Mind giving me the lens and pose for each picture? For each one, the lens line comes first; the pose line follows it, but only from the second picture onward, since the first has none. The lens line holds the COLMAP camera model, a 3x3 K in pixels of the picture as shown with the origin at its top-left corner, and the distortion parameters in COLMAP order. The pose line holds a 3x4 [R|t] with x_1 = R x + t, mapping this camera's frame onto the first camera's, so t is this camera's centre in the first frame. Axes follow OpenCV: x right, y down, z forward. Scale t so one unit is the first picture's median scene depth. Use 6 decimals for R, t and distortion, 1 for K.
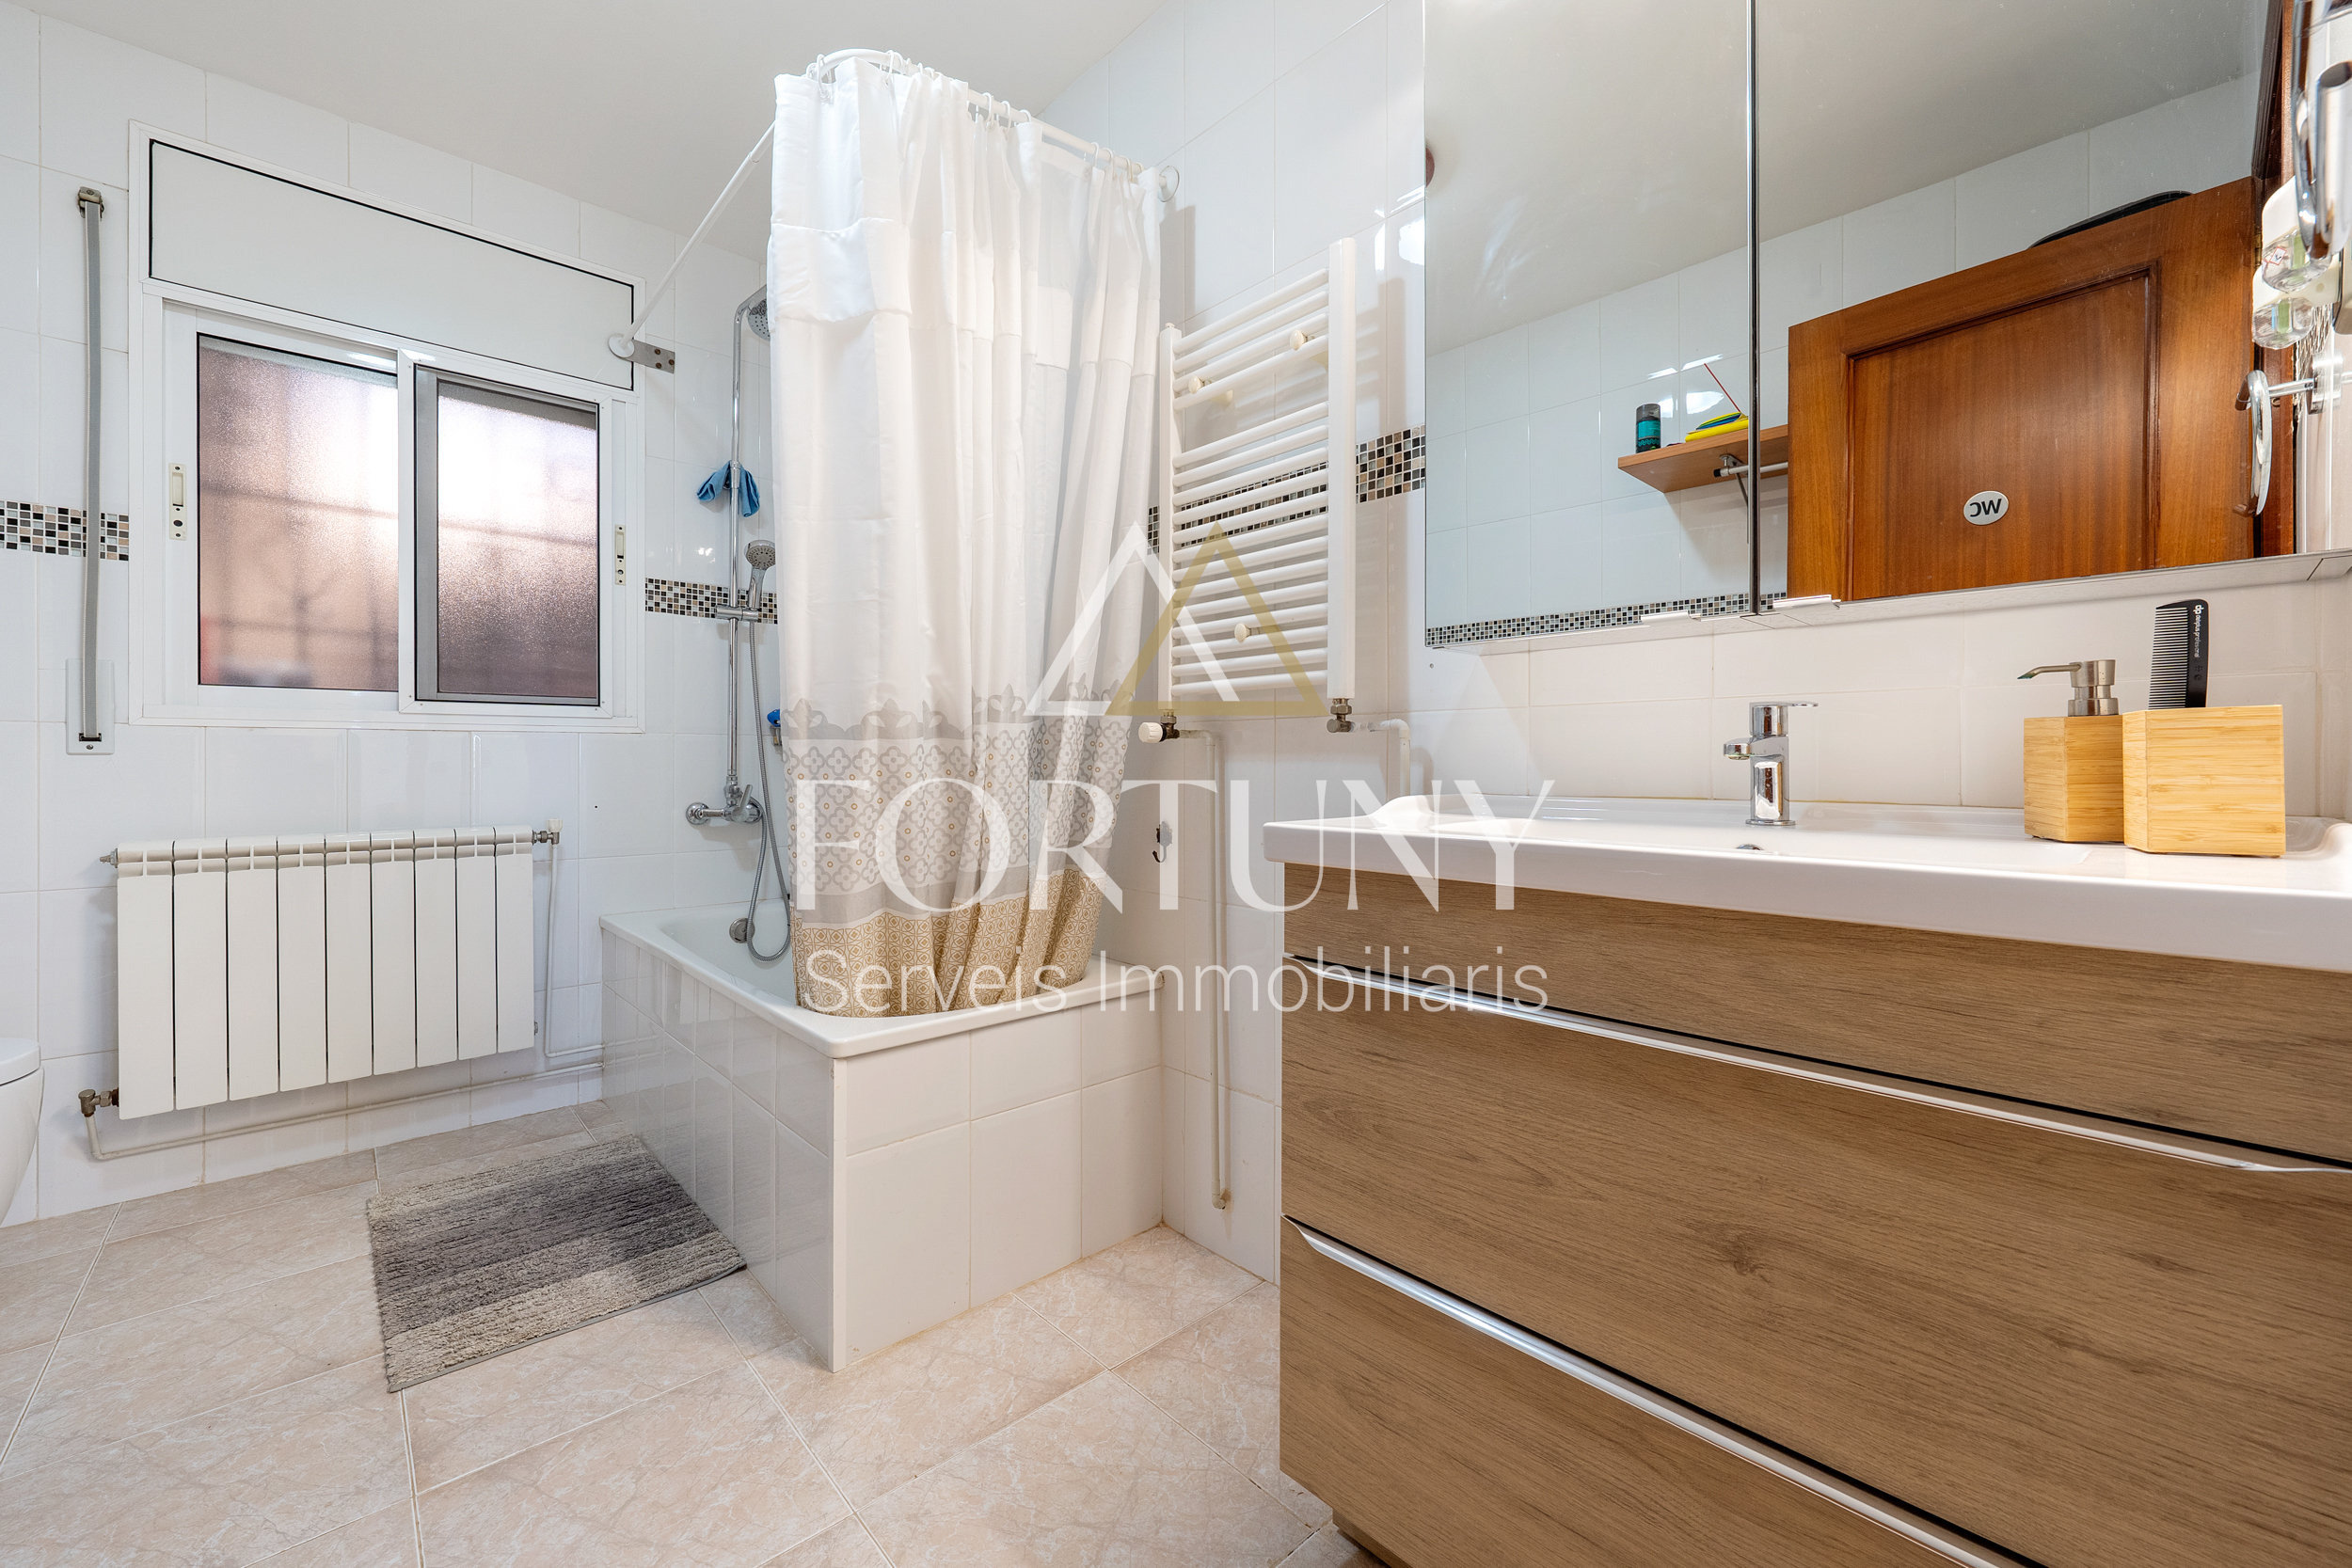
lens RADIAL K [[928.8, 0, 1173.2], [0, 928.8, 770.1], [0, 0, 1]] dist [-0.001026, -0.000371]
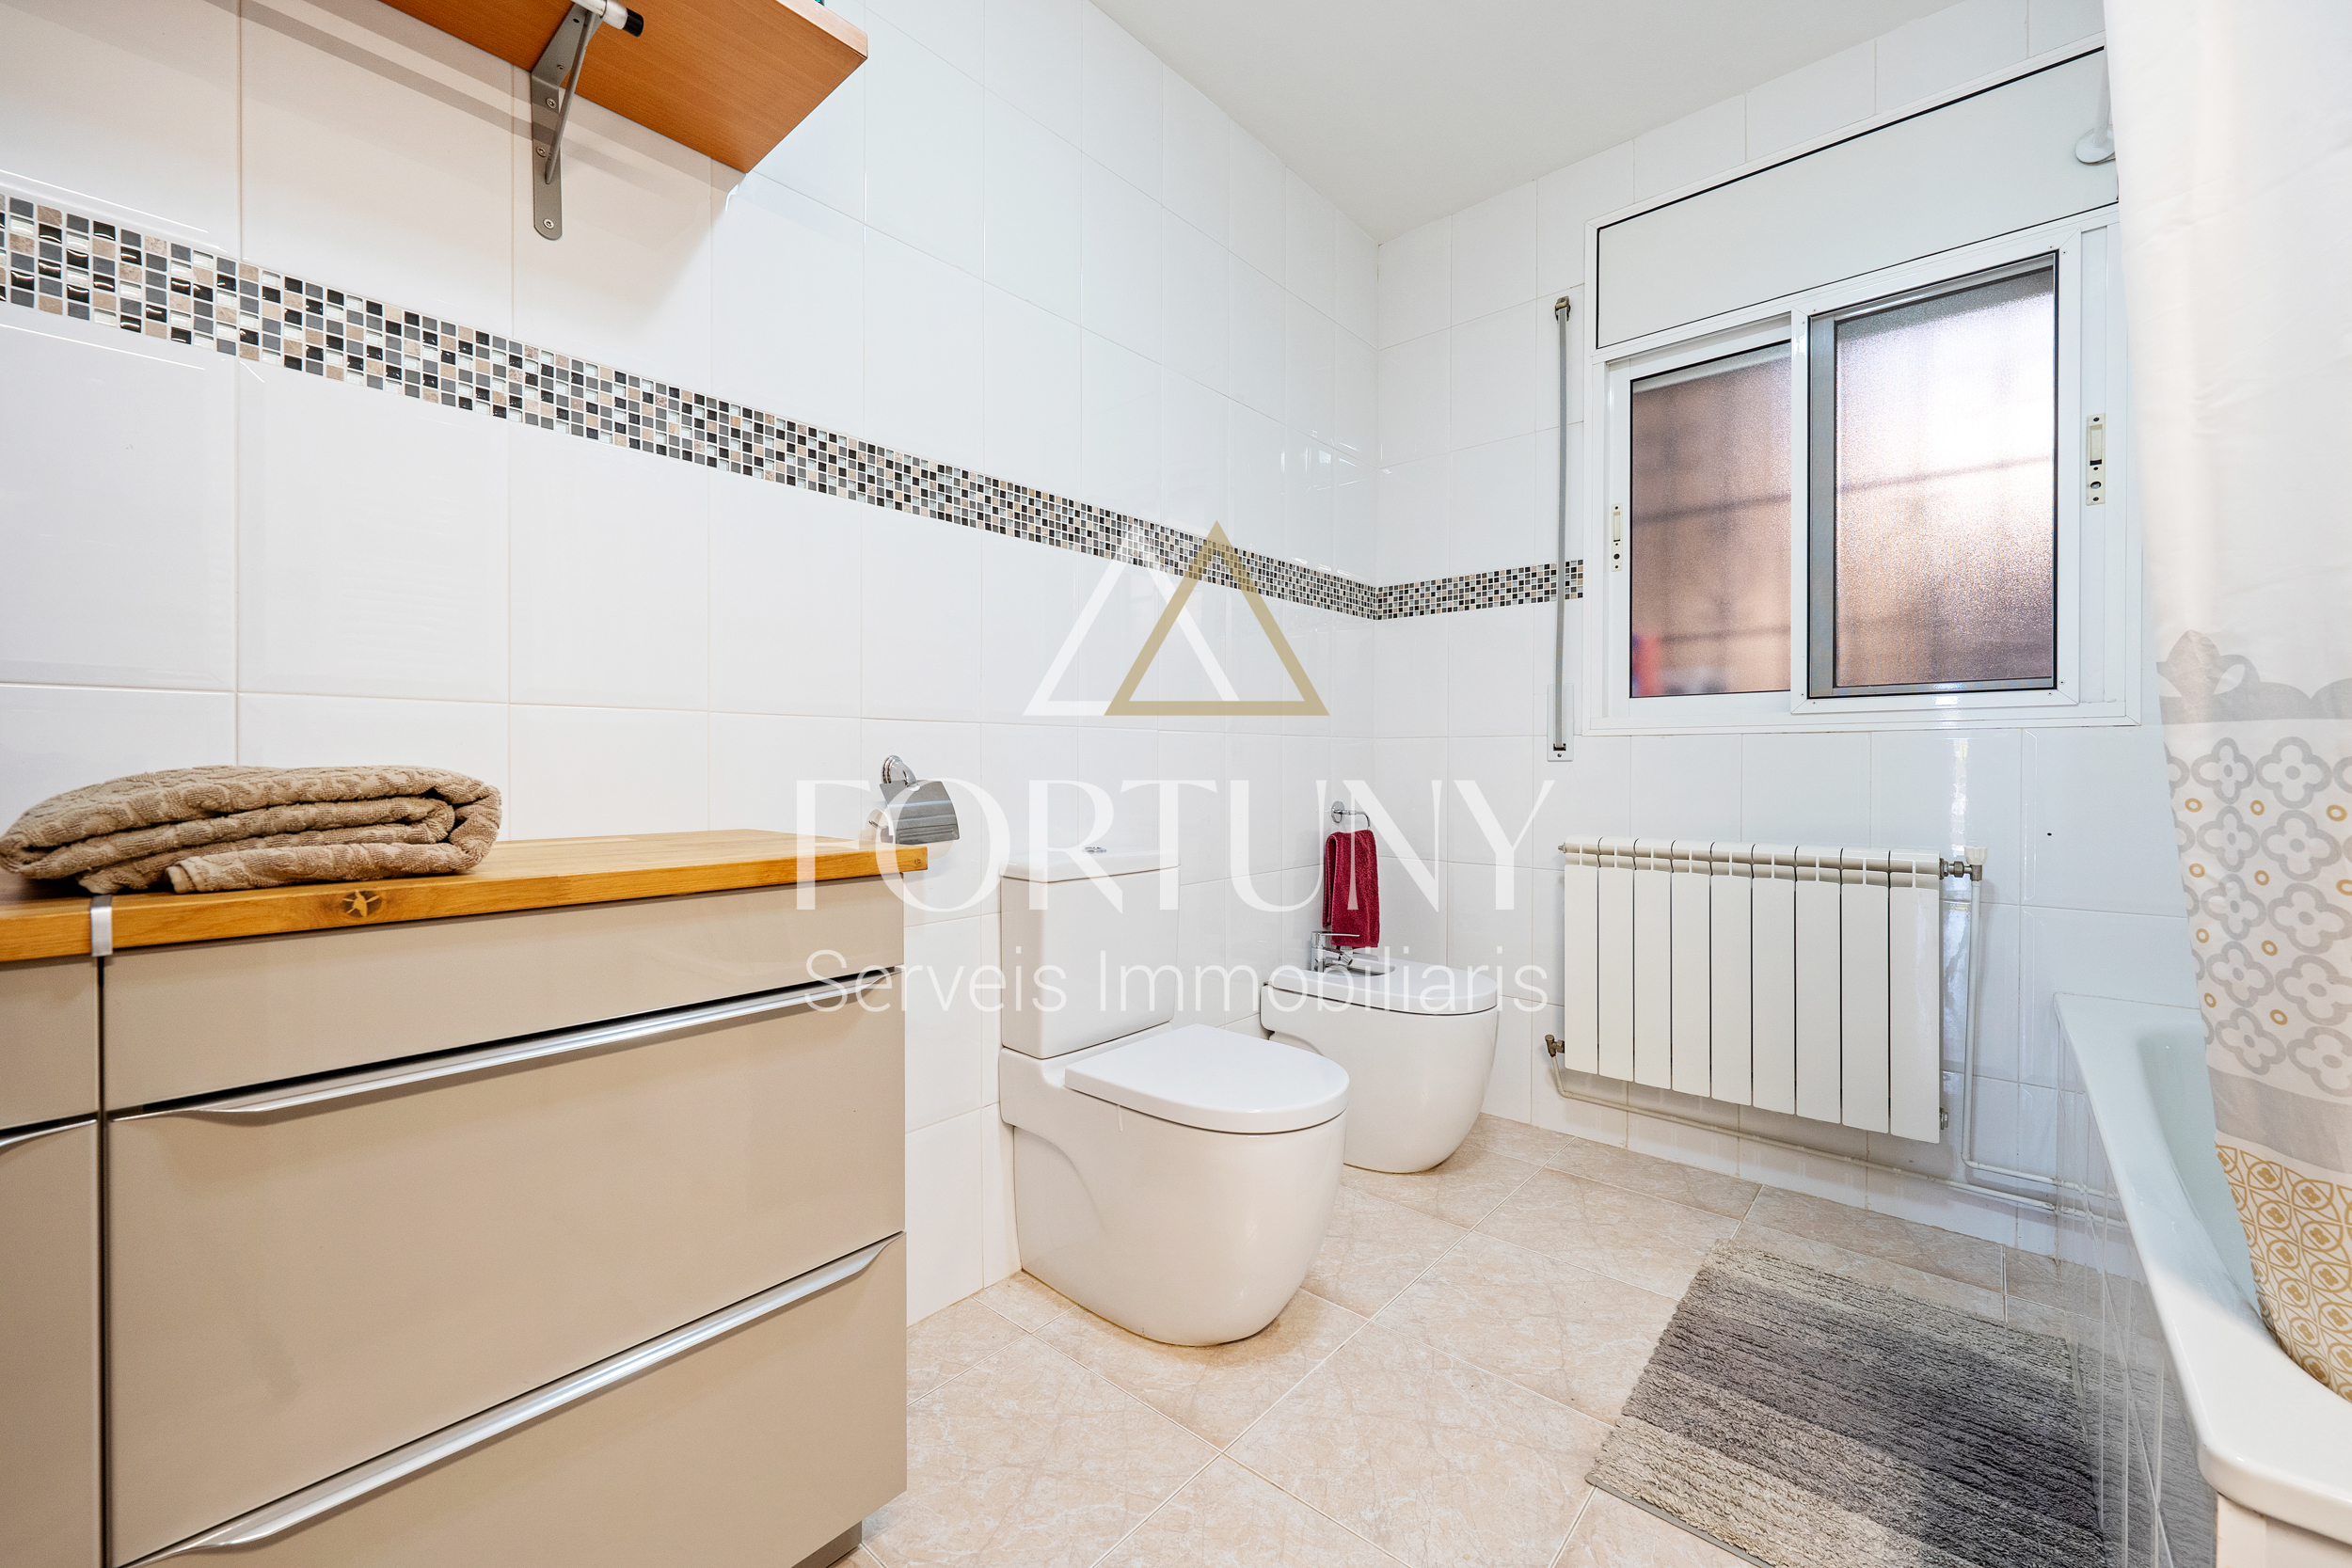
lens RADIAL K [[928.8, 0, 1173.2], [0, 928.8, 770.1], [0, 0, 1]] dist [-0.001026, -0.000371]
pose [[0.109213, 0.005557, -0.994003, -0.006225], [-0.010431, 0.999936, 0.004444, -0.005373], [0.993964, 0.009883, 0.109263, 0.353119]]
